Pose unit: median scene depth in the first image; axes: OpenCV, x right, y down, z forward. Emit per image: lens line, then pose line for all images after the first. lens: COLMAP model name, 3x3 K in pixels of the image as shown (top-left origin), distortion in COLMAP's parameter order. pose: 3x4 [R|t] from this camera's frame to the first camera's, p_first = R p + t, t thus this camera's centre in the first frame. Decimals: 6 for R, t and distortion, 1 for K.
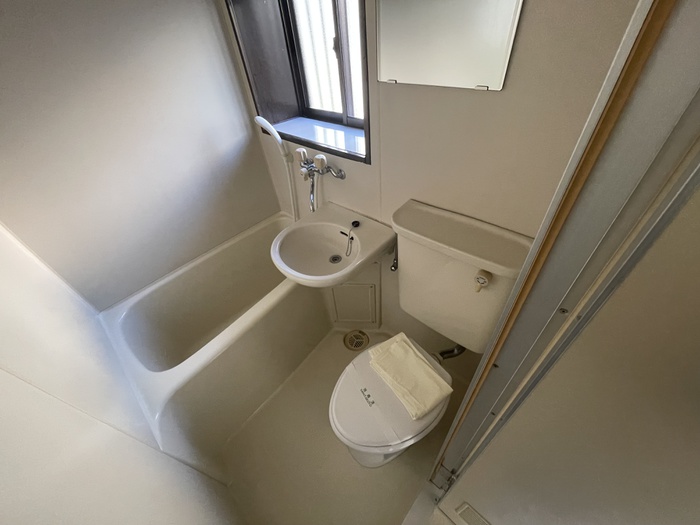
lens RADIAL K [[277.0, 0, 350.0], [0, 277.0, 262.5], [0, 0, 1]] dist [0.000975, -0.002653]
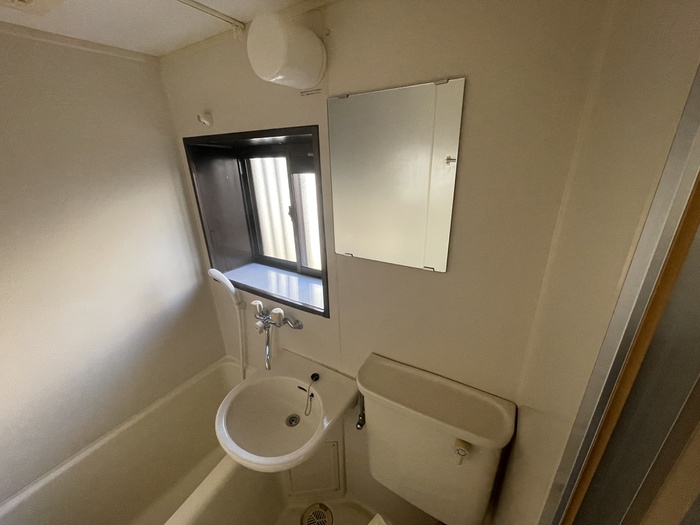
lens RADIAL K [[277.0, 0, 350.0], [0, 277.0, 262.5], [0, 0, 1]] dist [0.000975, -0.002653]
pose [[0.979243, -0.015083, 0.202126, -0.045740], [0.089988, 0.925909, -0.366872, -0.139679], [-0.181616, 0.377446, 0.908047, -0.010593]]
